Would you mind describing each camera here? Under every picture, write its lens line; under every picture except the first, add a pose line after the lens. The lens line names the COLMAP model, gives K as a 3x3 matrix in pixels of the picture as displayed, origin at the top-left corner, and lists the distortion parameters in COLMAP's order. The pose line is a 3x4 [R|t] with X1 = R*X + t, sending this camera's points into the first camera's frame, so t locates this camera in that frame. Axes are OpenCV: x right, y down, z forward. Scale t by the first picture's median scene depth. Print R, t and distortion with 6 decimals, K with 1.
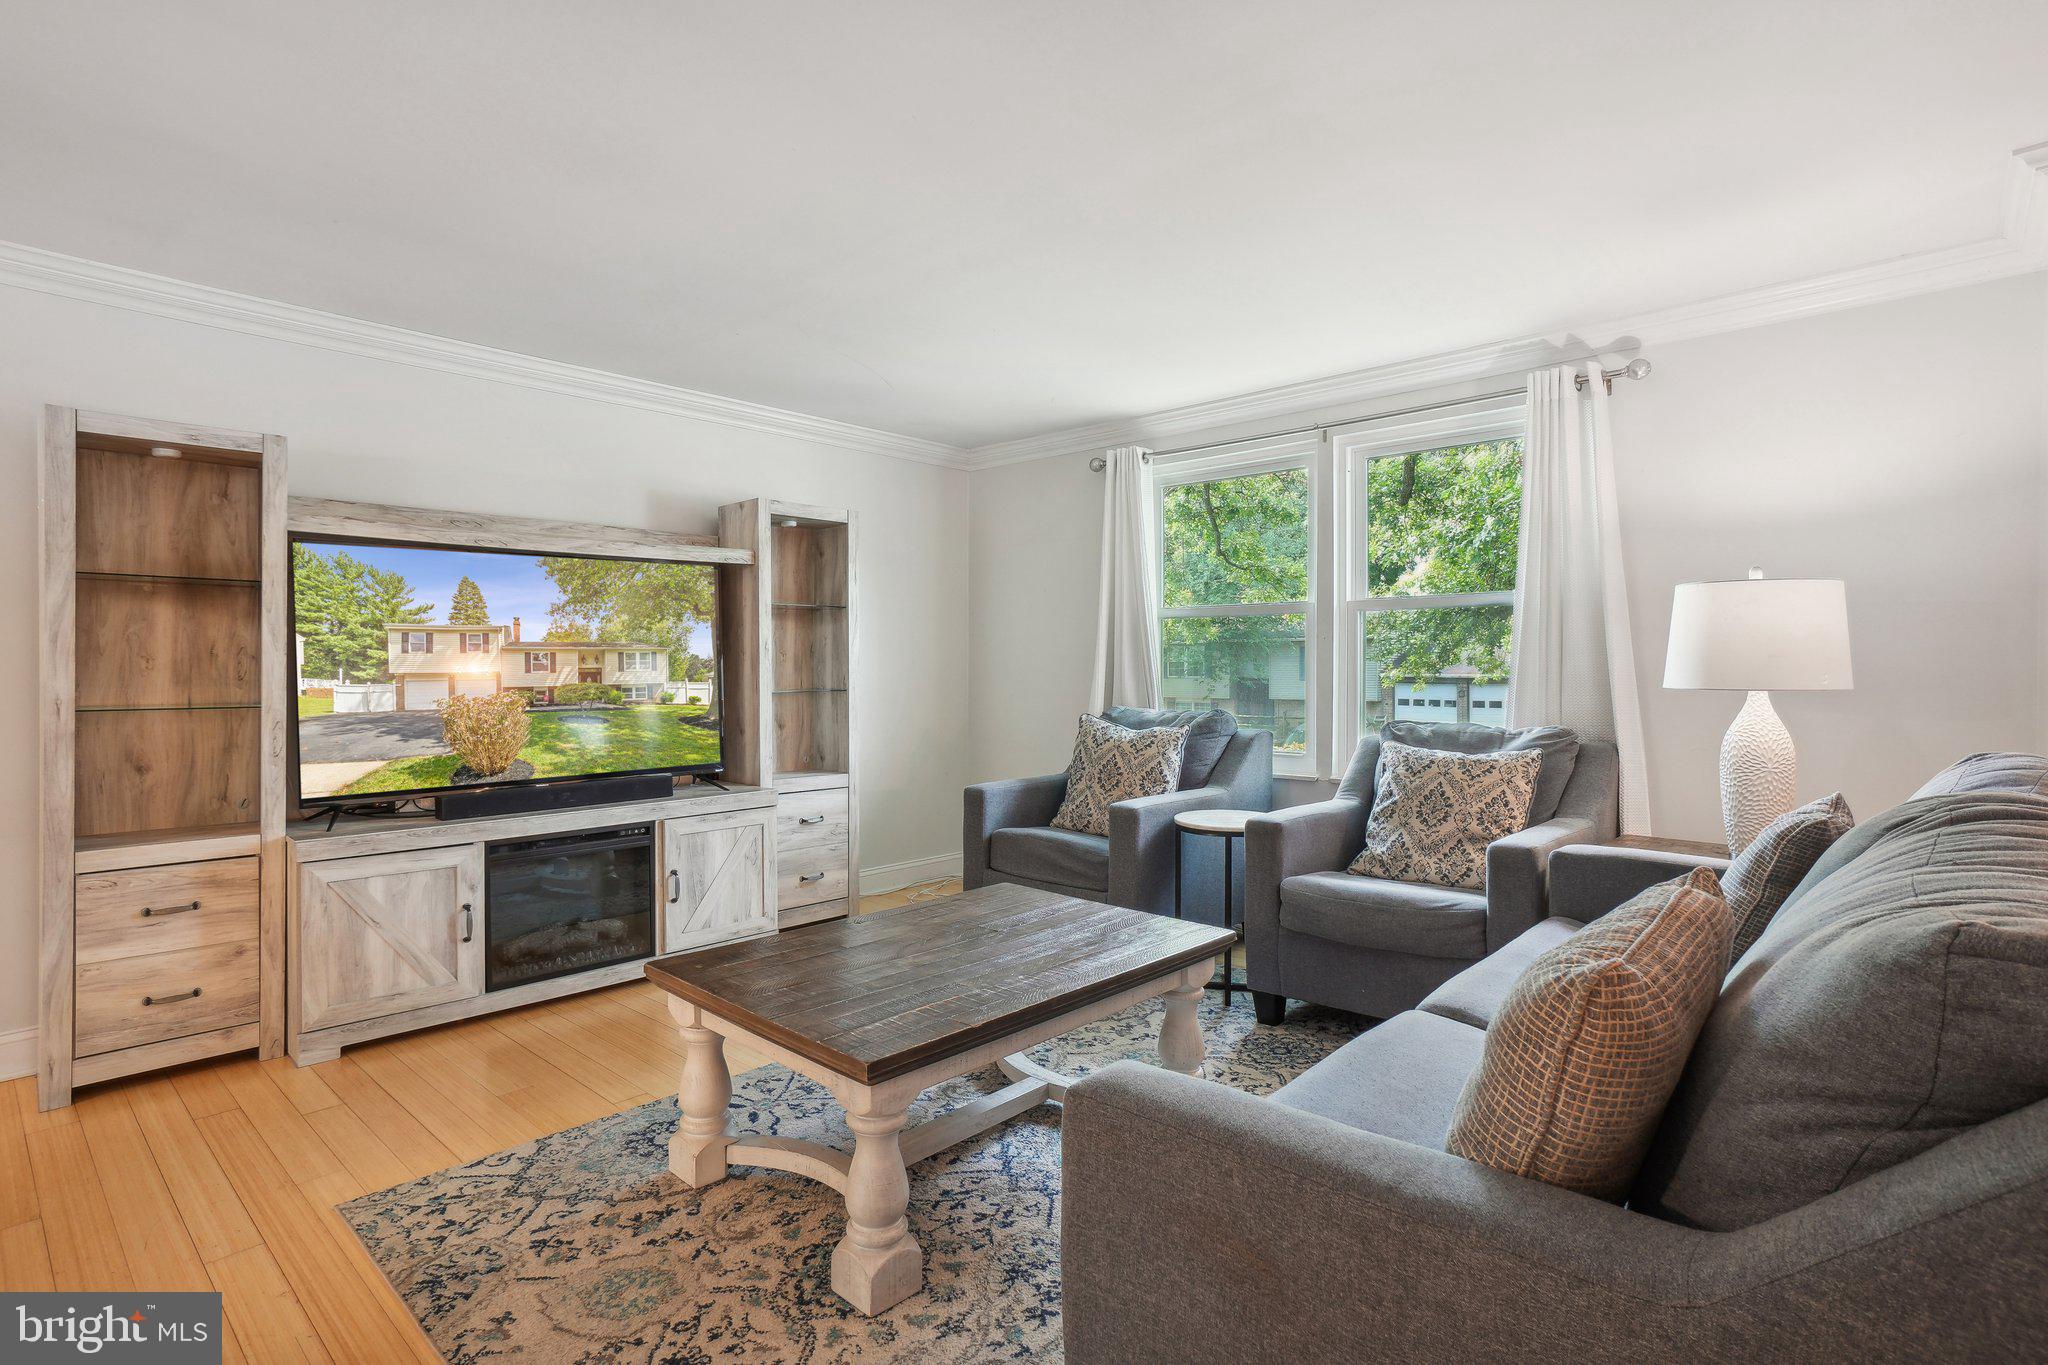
lens RADIAL K [[1057.4, 0, 1022.4], [0, 1057.4, 664.0], [0, 0, 1]] dist [-0.033919, -0.000006]
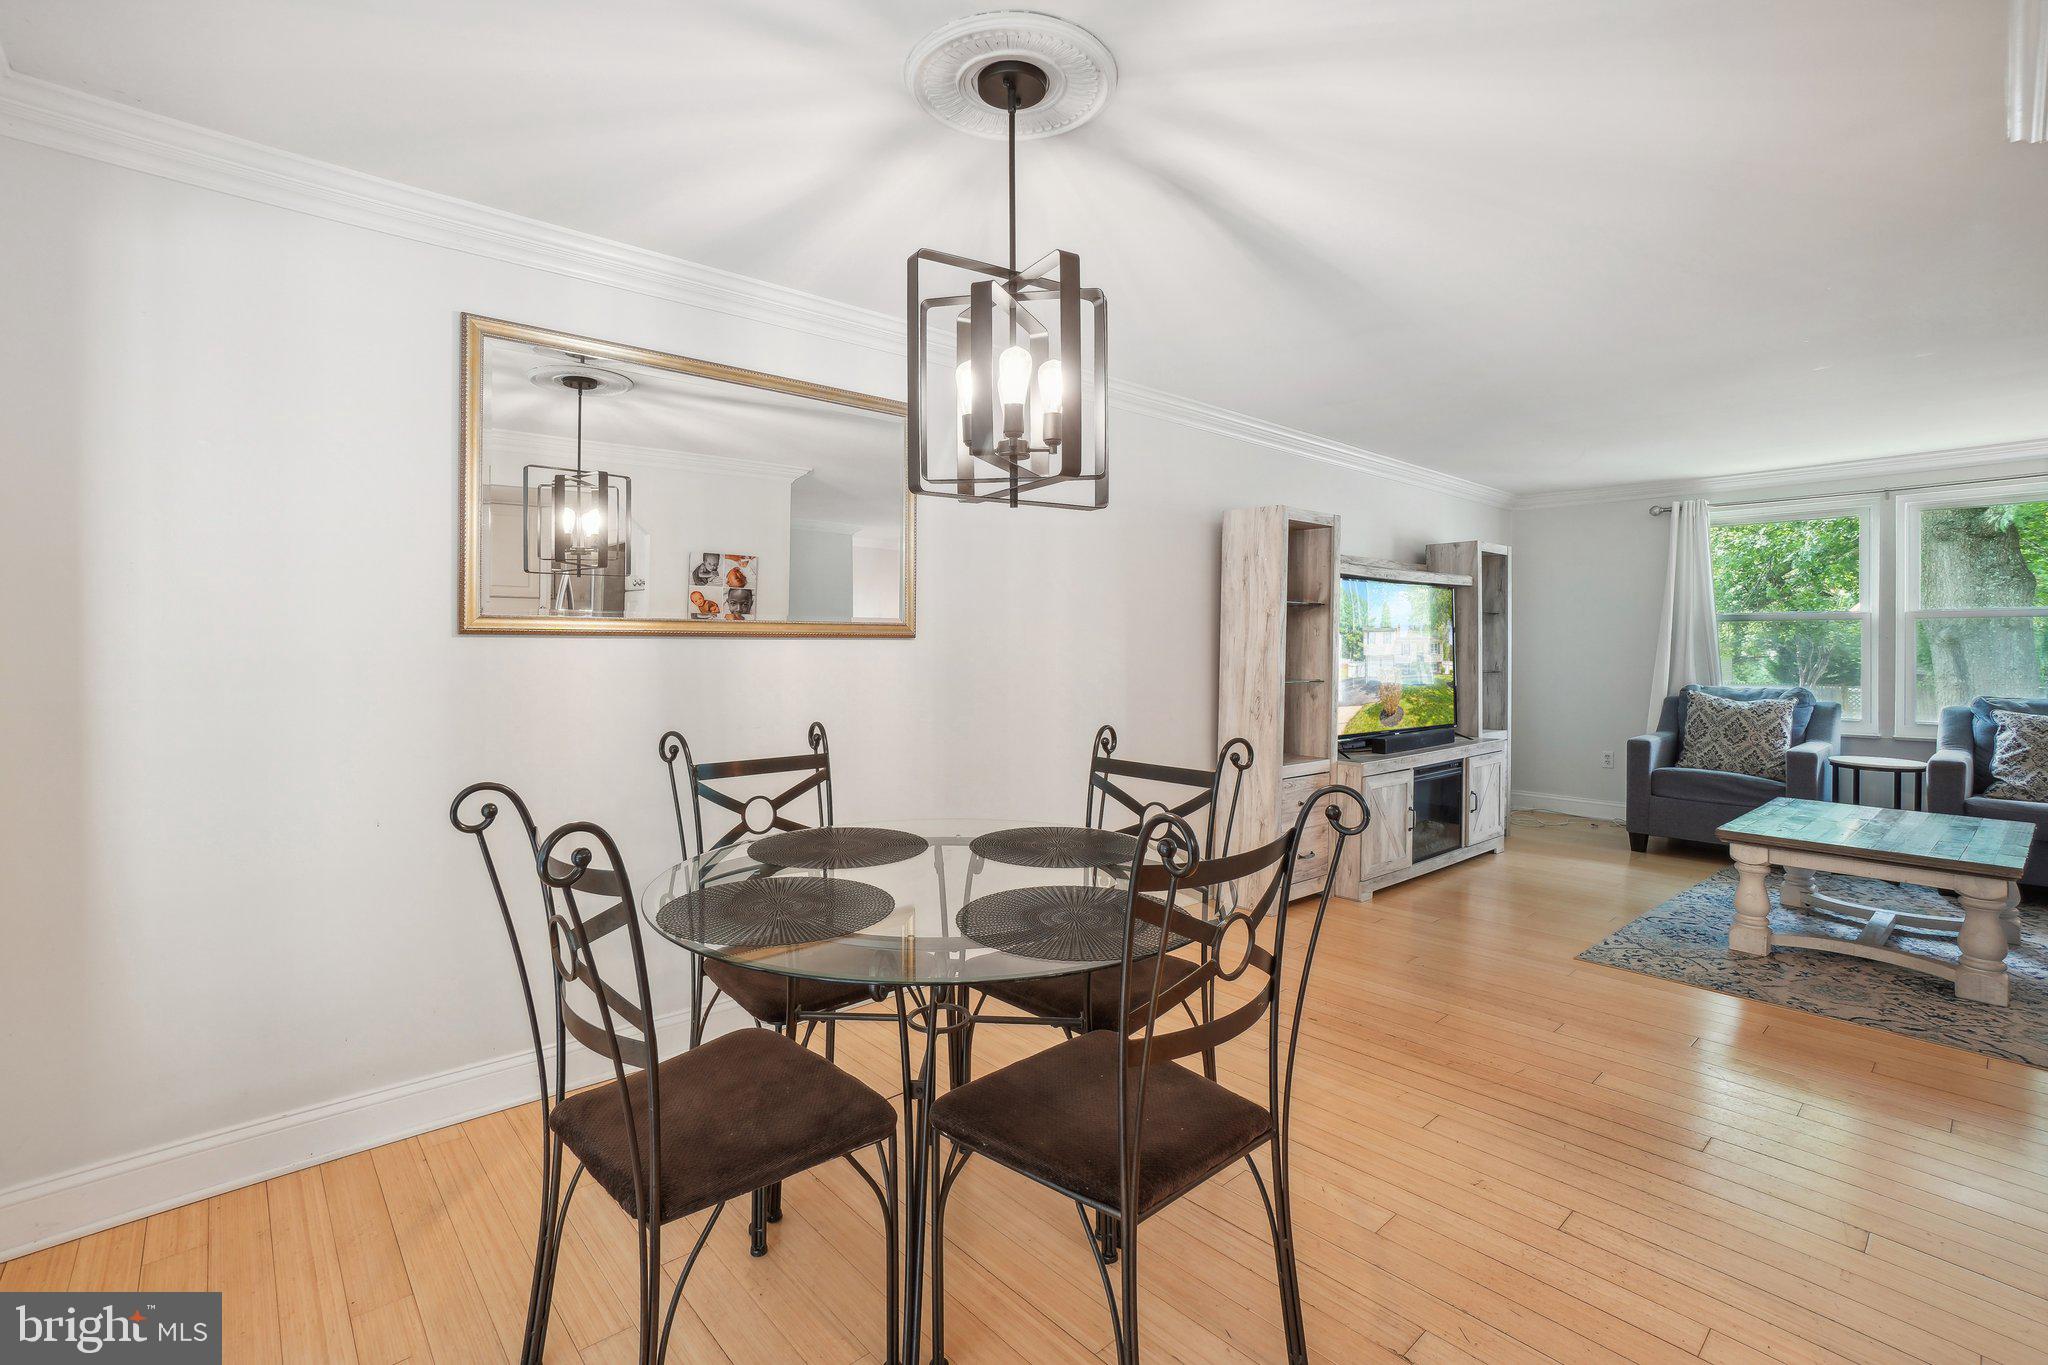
lens RADIAL K [[917.4, 0, 1033.9], [0, 917.4, 660.8], [0, 0, 1]] dist [-0.043368, 0.006097]
pose [[0.993051, 0.002507, -0.117656, -0.940211], [-0.002816, 0.999993, -0.002465, 0.017903], [0.117649, 0.002779, 0.993051, -0.418861]]
